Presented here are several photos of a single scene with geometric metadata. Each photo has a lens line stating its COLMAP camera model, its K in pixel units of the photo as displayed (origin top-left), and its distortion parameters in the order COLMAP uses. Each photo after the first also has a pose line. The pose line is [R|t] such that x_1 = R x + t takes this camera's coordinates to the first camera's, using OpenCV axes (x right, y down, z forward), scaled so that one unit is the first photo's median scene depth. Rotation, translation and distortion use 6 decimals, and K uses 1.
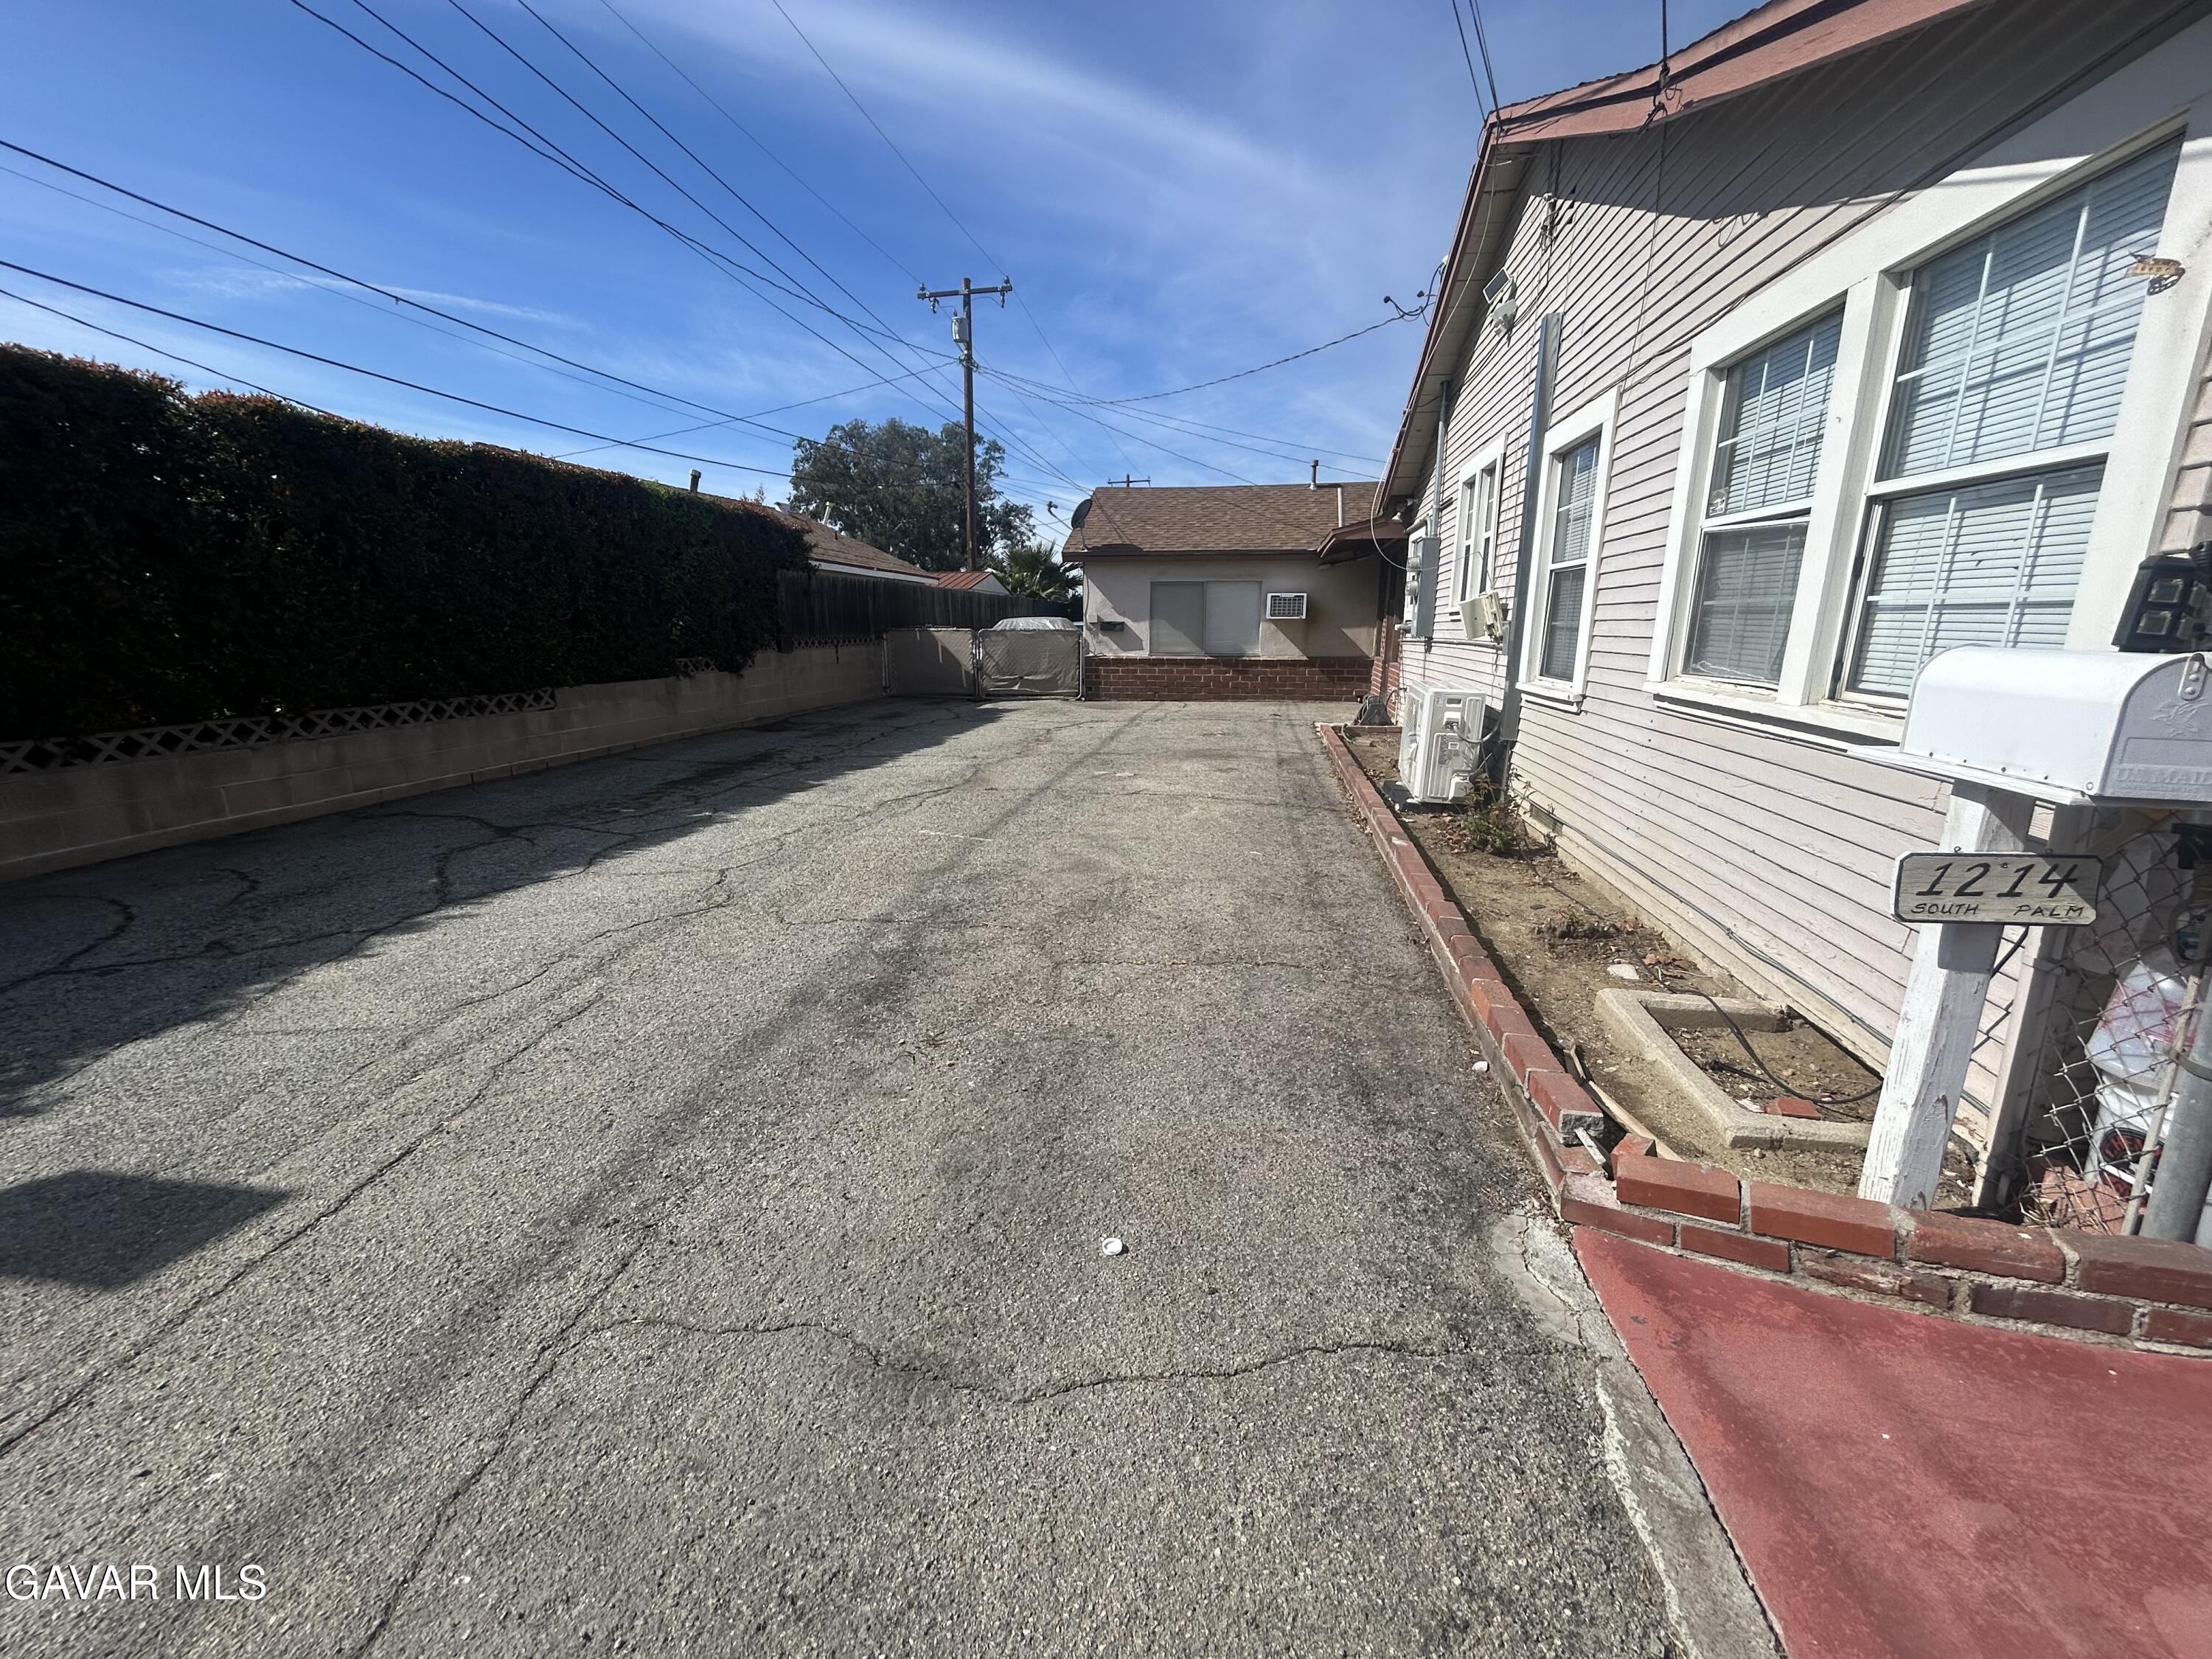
lens RADIAL K [[899.3, 0, 1086.7], [0, 899.3, 830.5], [0, 0, 1]] dist [-0.001361, 0.000595]
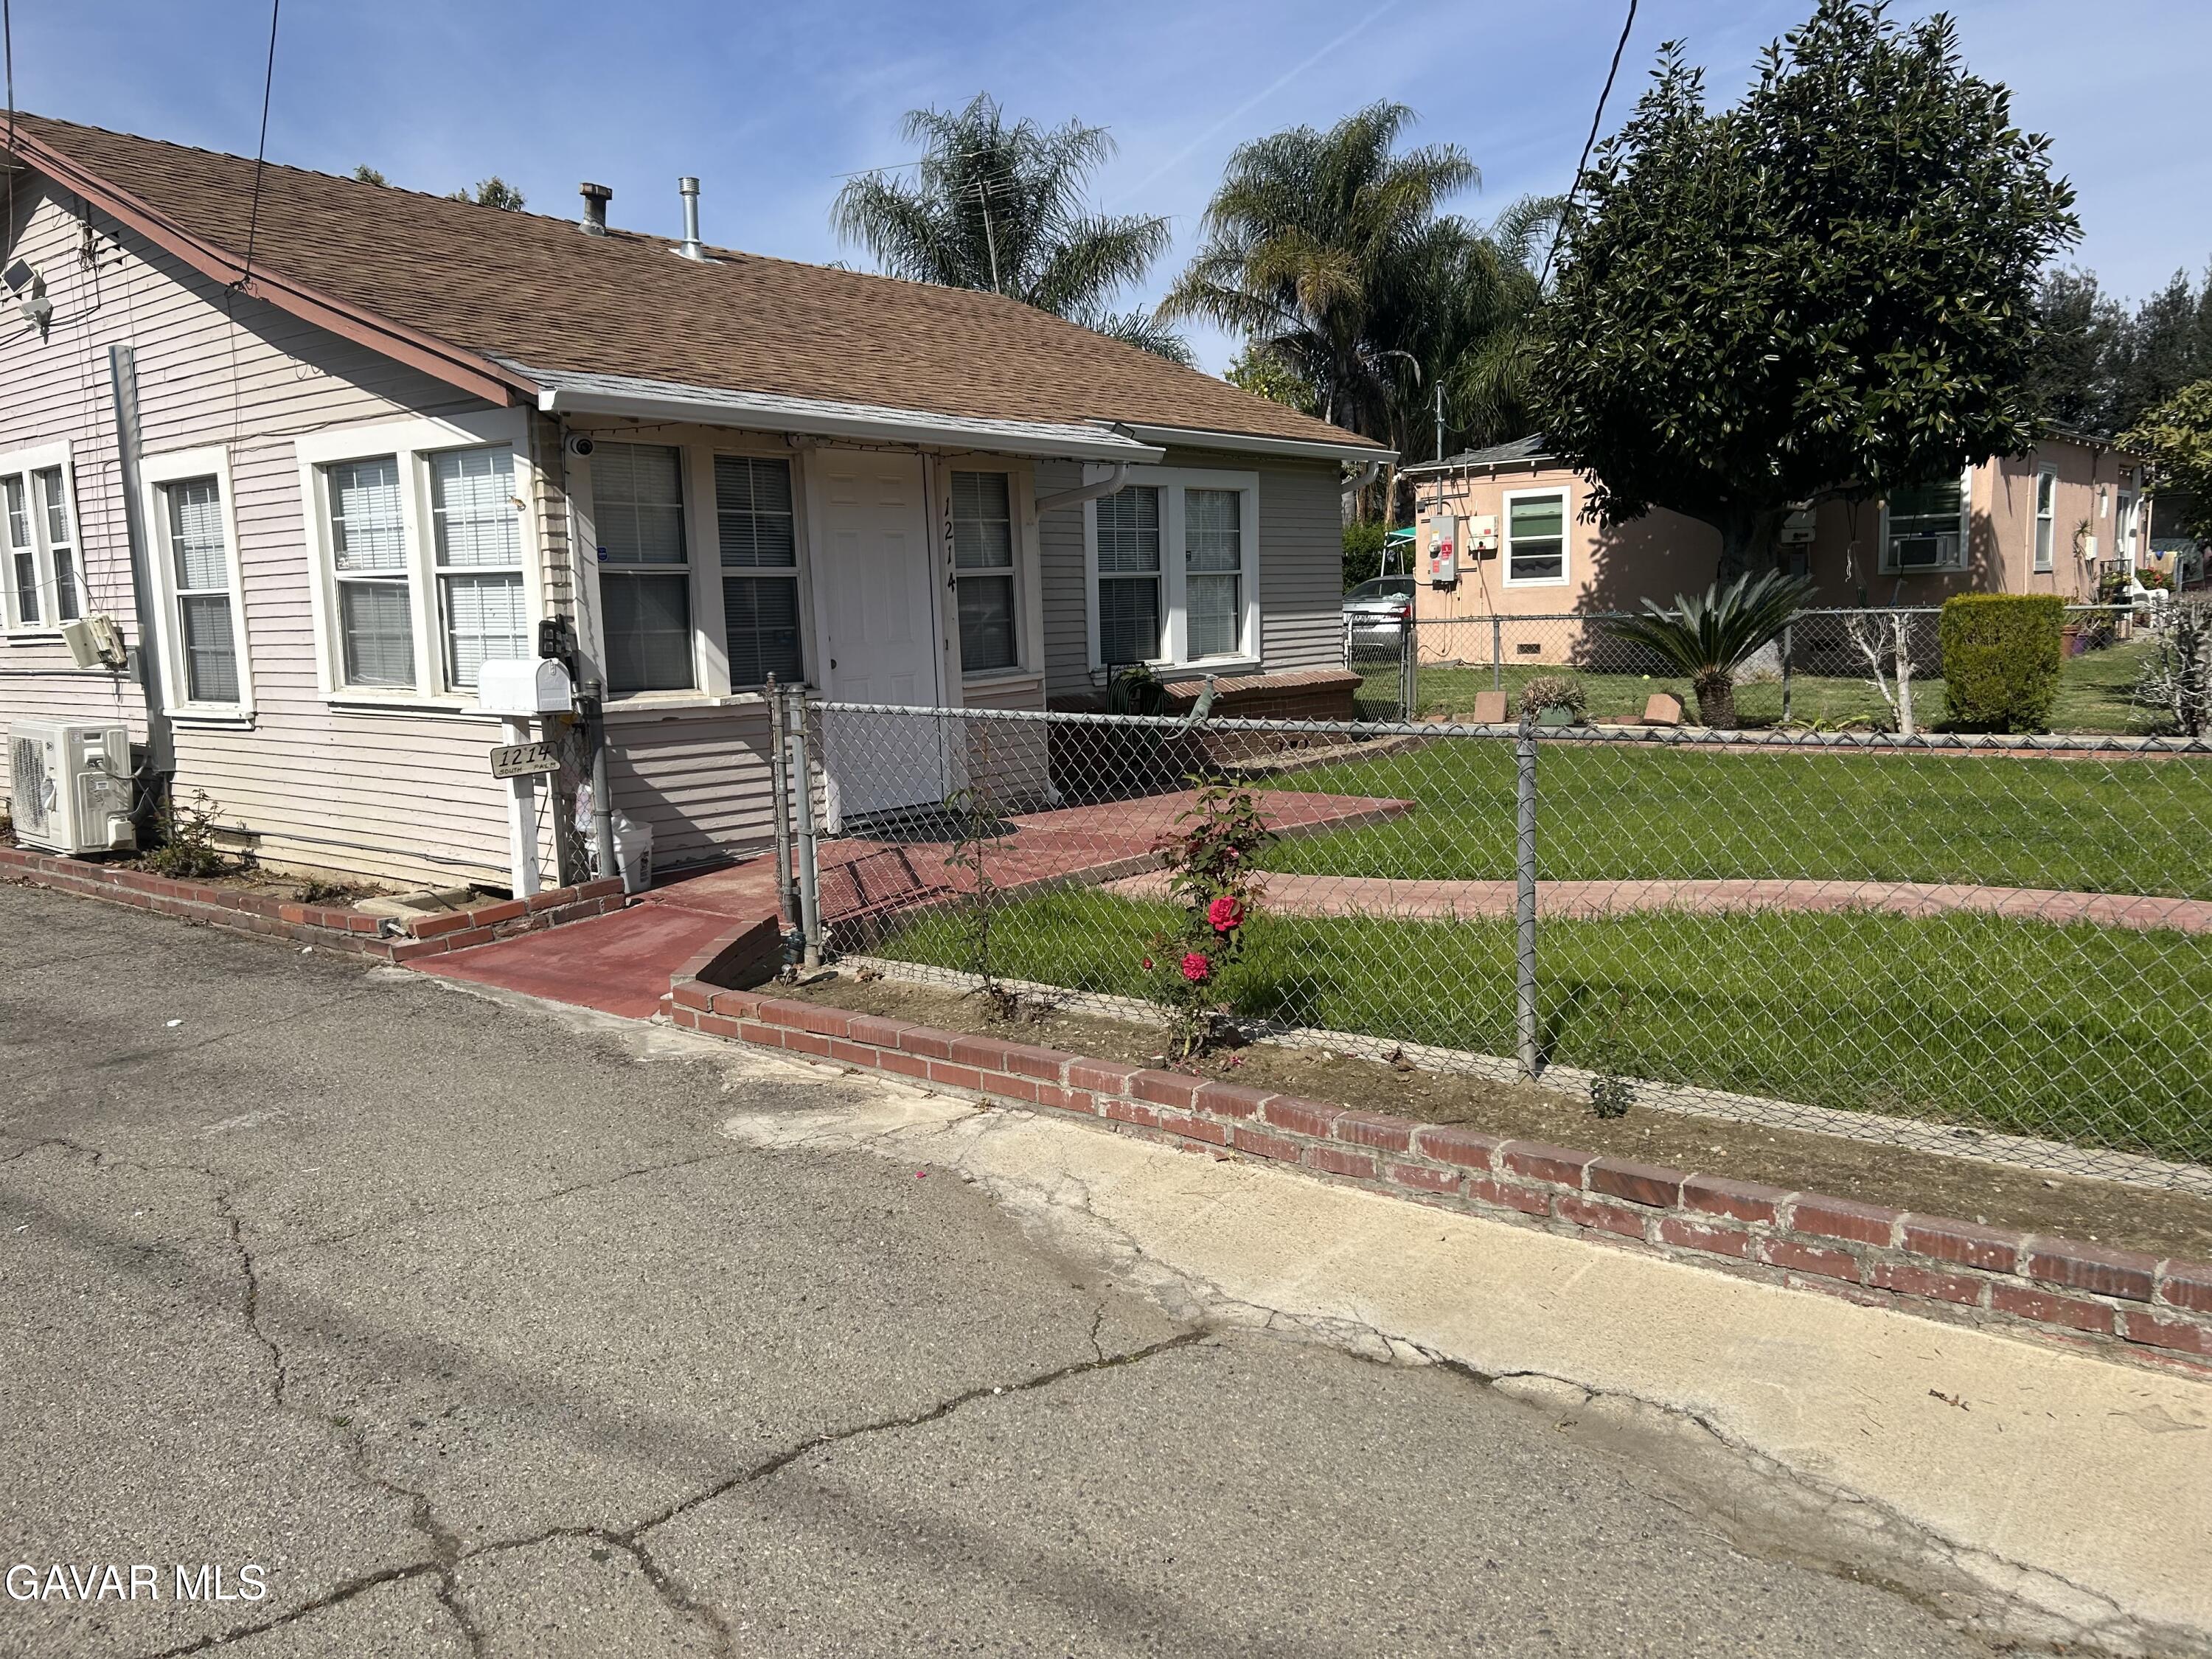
lens RADIAL K [[1642.8, 0, 1091.0], [0, 1642.8, 818.3], [0, 0, 1]] dist [0.014566, 0.000292]
pose [[0.479974, -0.132271, 0.867254, -0.987362], [0.226574, 0.973720, 0.023113, 0.219658], [-0.847519, 0.185404, 0.497329, -1.150242]]
